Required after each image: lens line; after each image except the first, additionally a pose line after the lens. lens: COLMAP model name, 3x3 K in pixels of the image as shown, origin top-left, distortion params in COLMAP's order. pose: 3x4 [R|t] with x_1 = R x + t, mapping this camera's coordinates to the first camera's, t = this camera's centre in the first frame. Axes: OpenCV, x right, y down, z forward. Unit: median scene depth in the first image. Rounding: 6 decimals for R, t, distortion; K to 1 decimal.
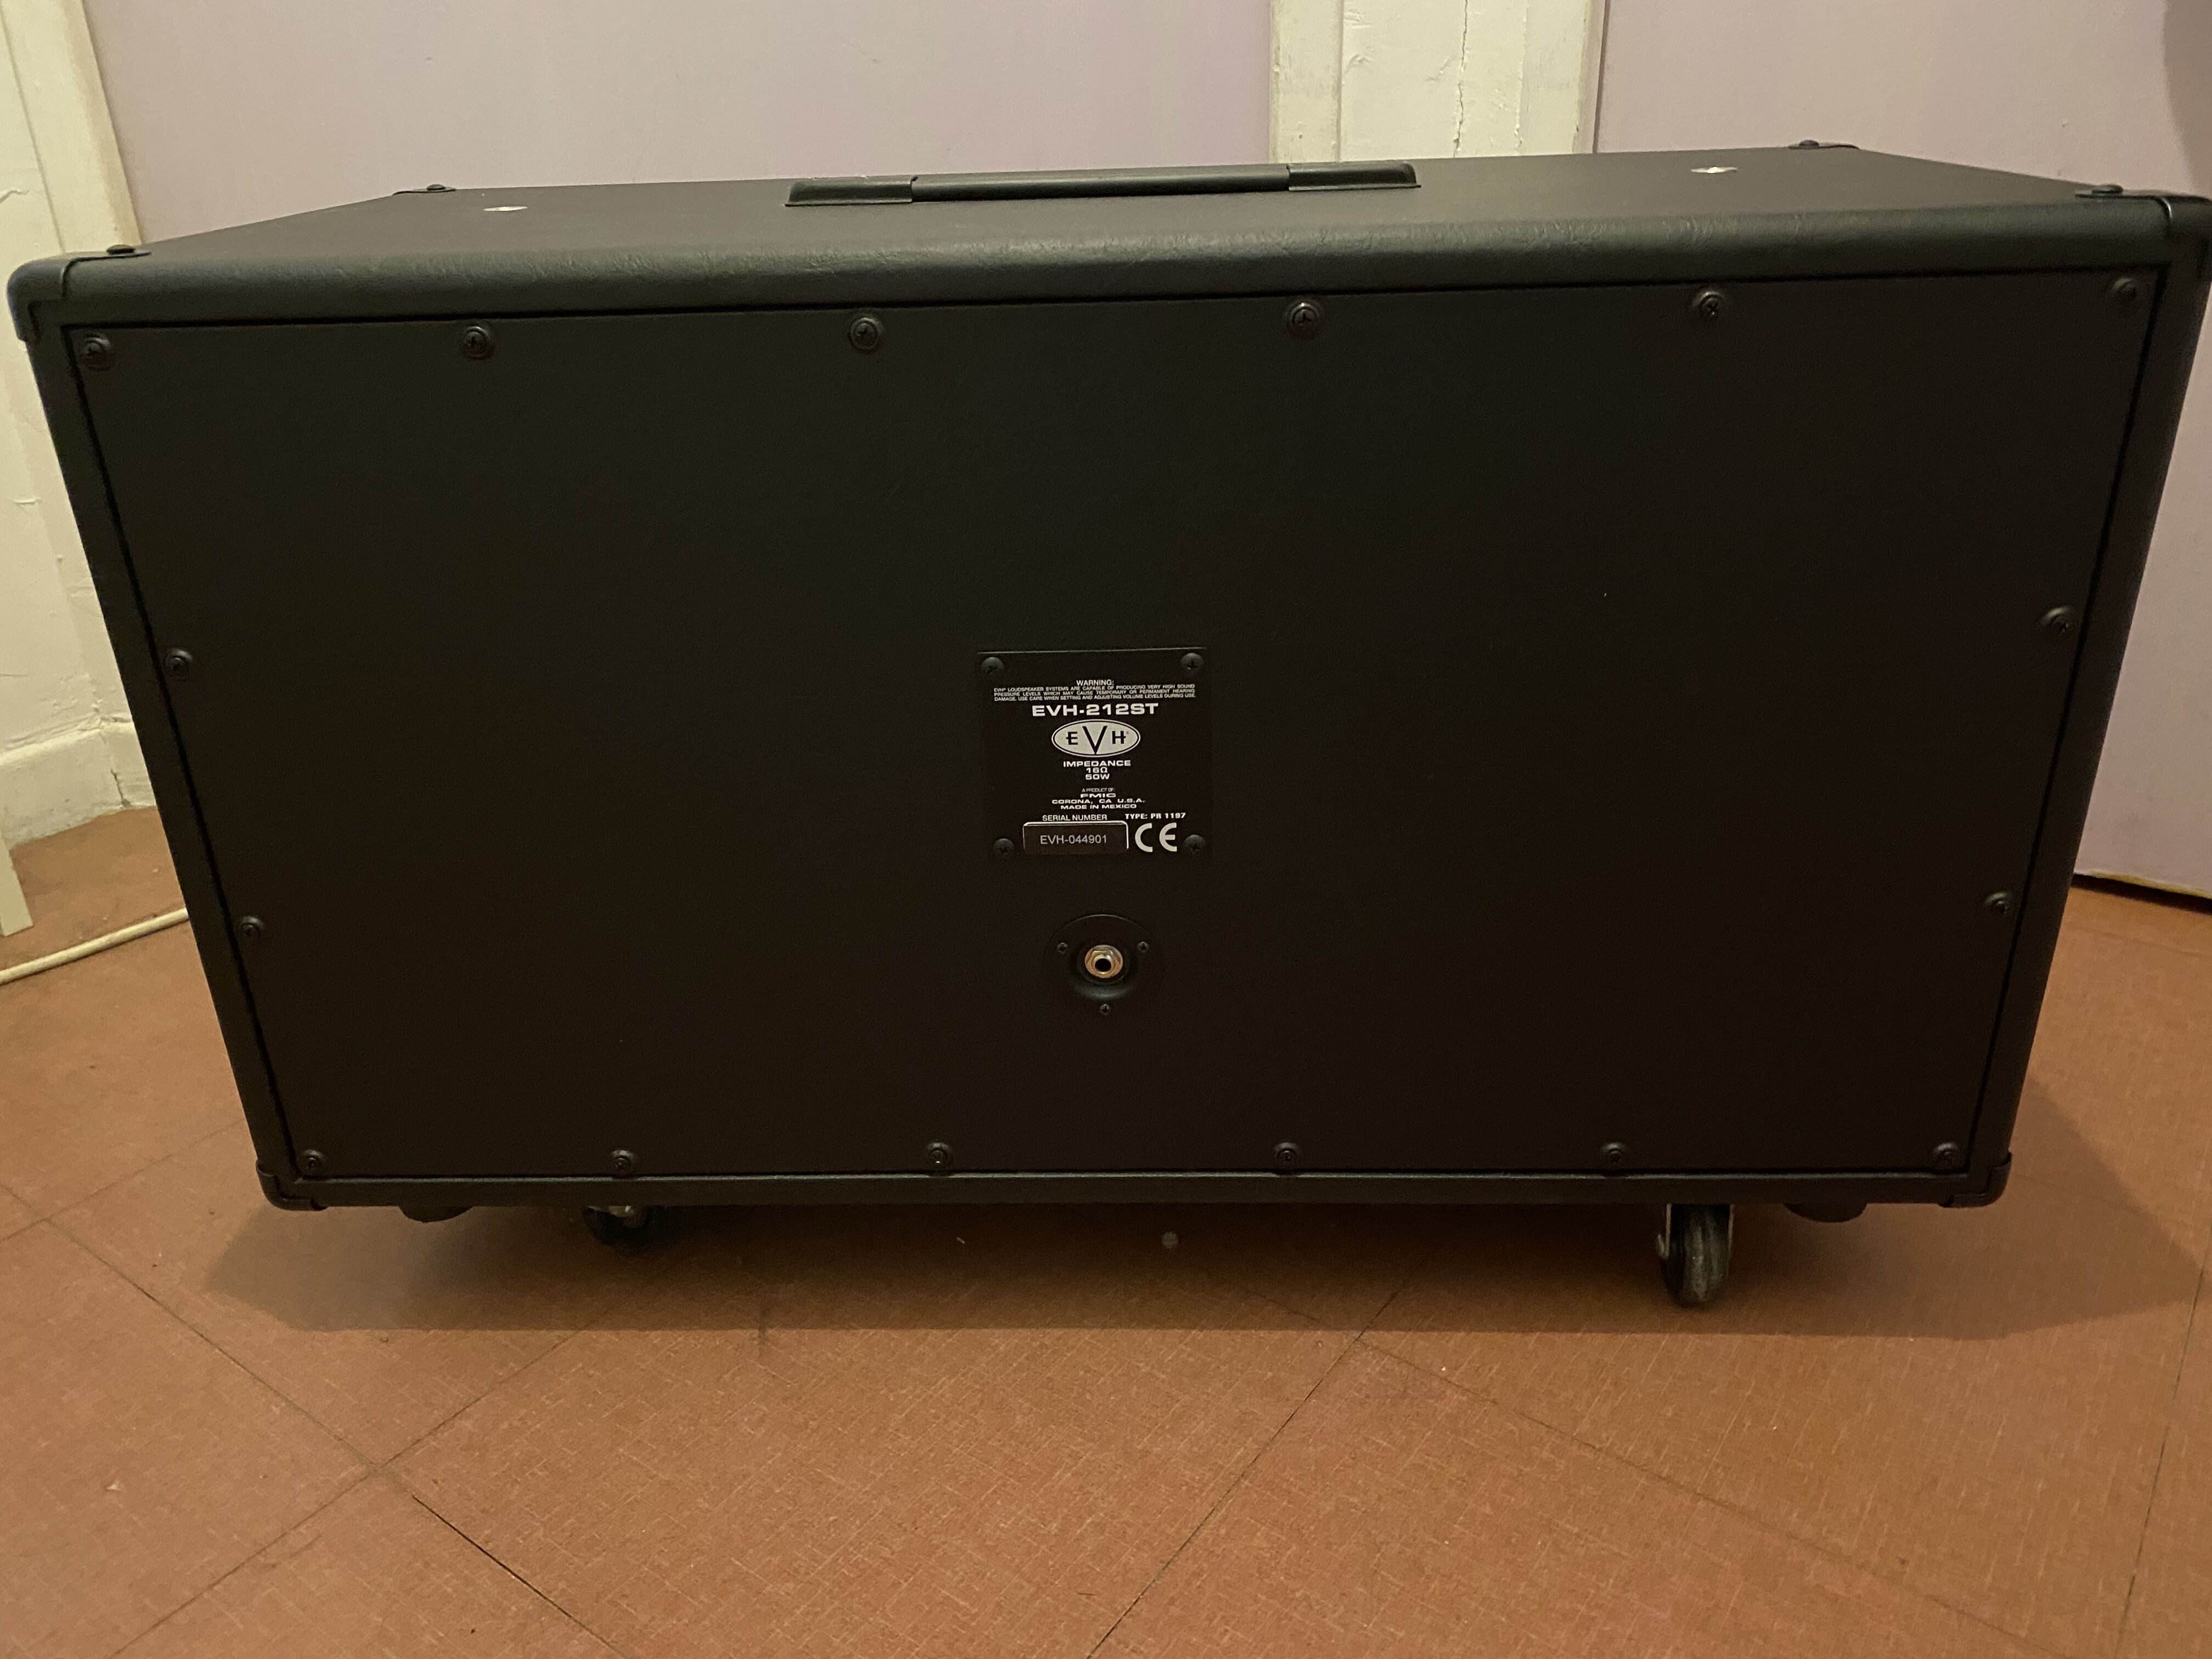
lens RADIAL K [[1640.9, 0, 1084.6], [0, 1640.9, 834.7], [0, 0, 1]] dist [0.009773, -0.009249]
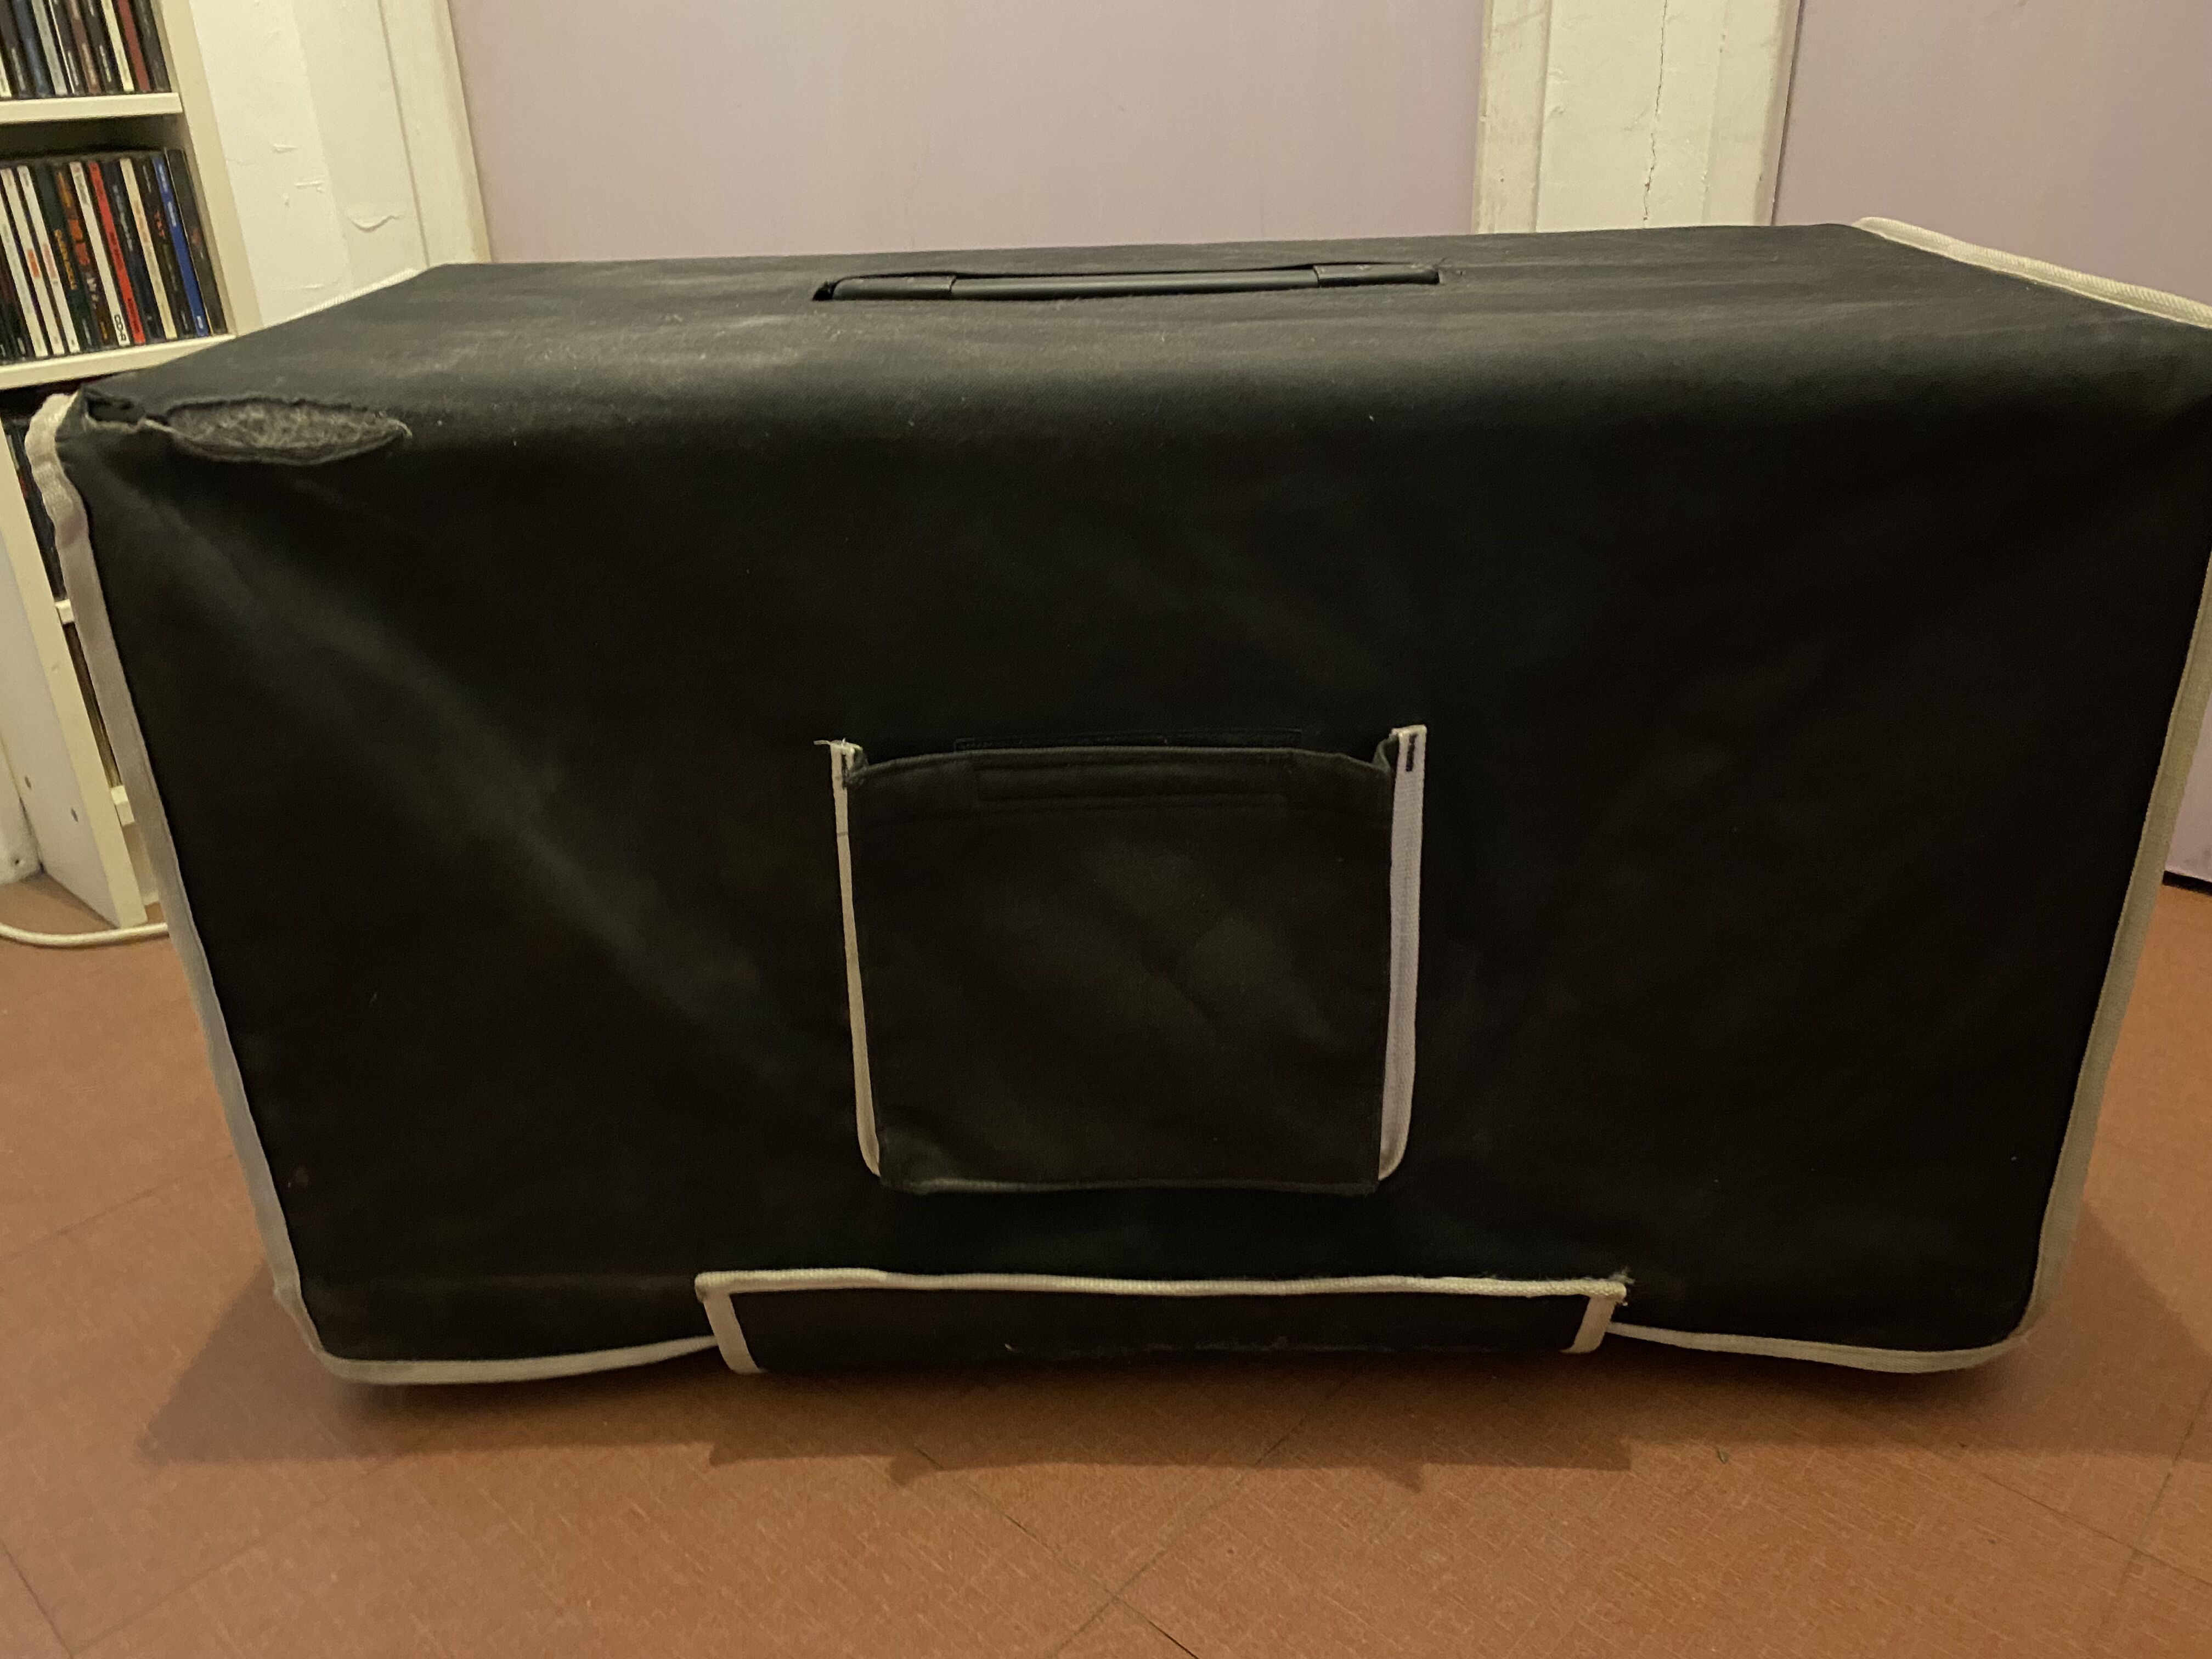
lens RADIAL K [[1640.9, 0, 1086.3], [0, 1640.9, 811.5], [0, 0, 1]] dist [0.009773, -0.009249]
pose [[0.993626, 0.047061, -0.102430, -0.022166], [-0.046784, 0.998892, 0.005098, 0.012907], [0.102556, -0.000274, 0.994727, -0.211608]]
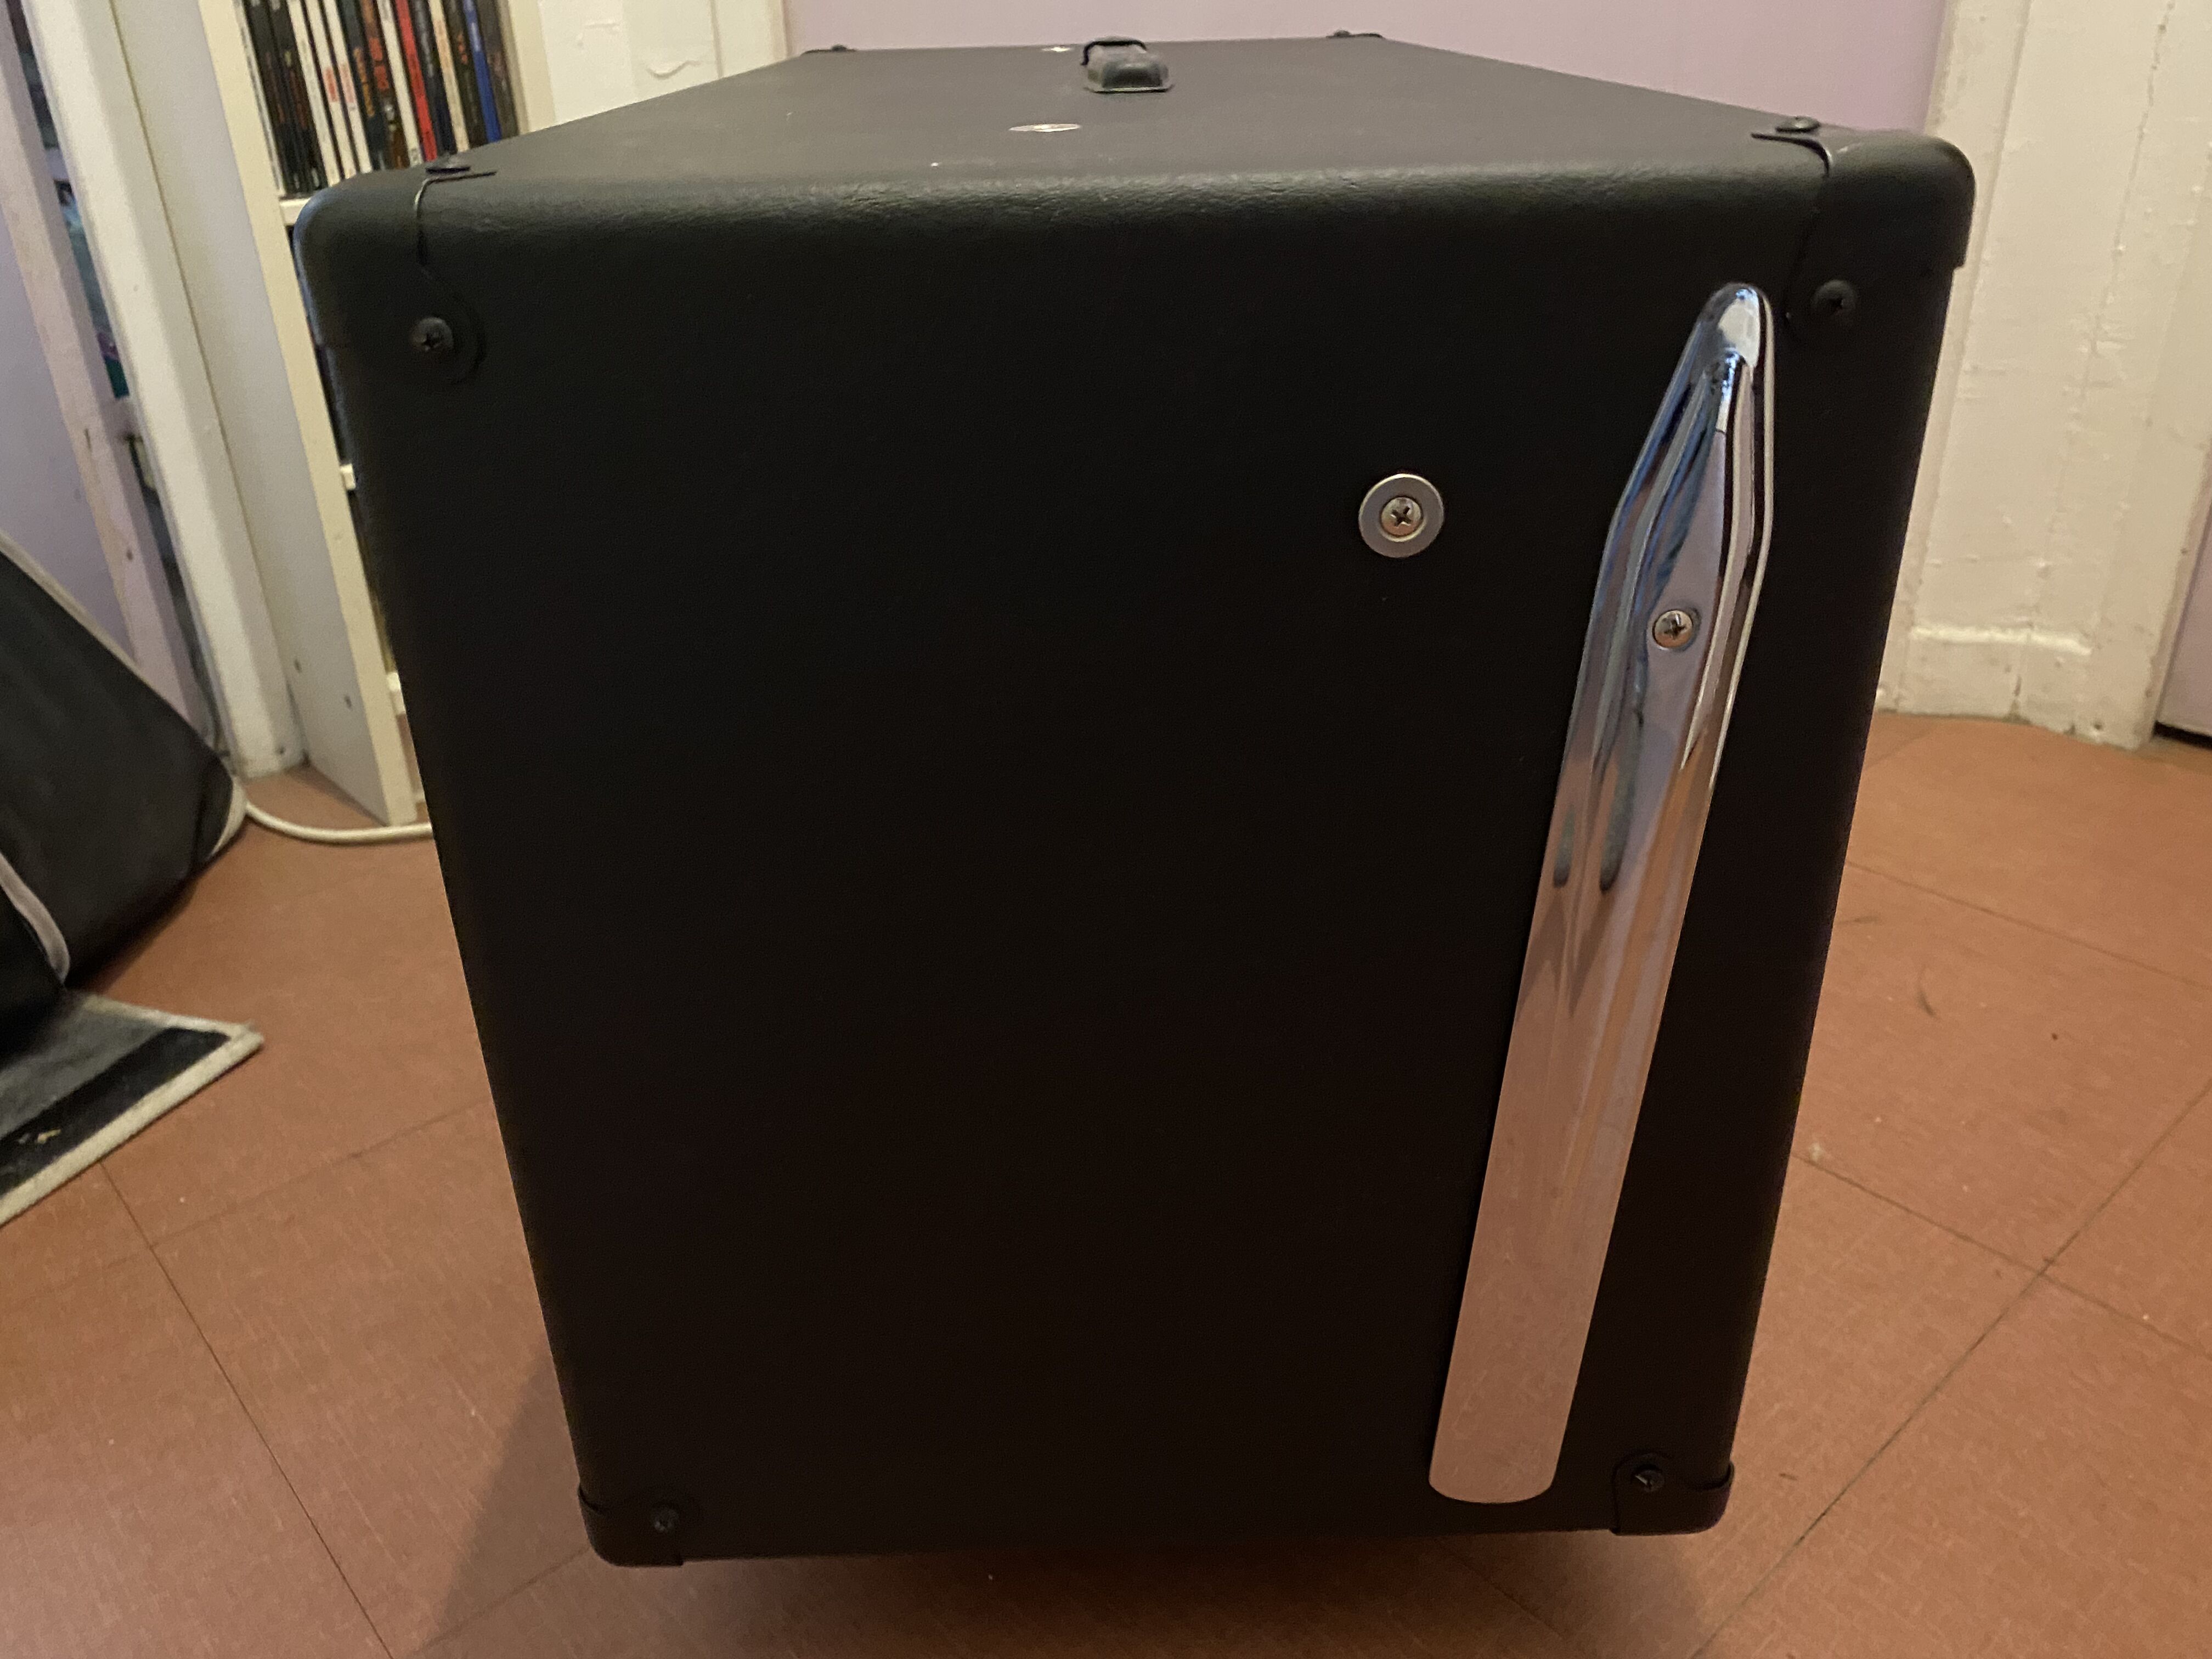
lens RADIAL K [[1640.9, 0, 1099.2], [0, 1640.9, 822.8], [0, 0, 1]] dist [0.009773, -0.009249]
pose [[0.978891, 0.096333, -0.180254, -0.243794], [-0.089869, 0.994994, 0.043710, 0.057563], [0.183563, -0.026588, 0.982648, -0.039319]]
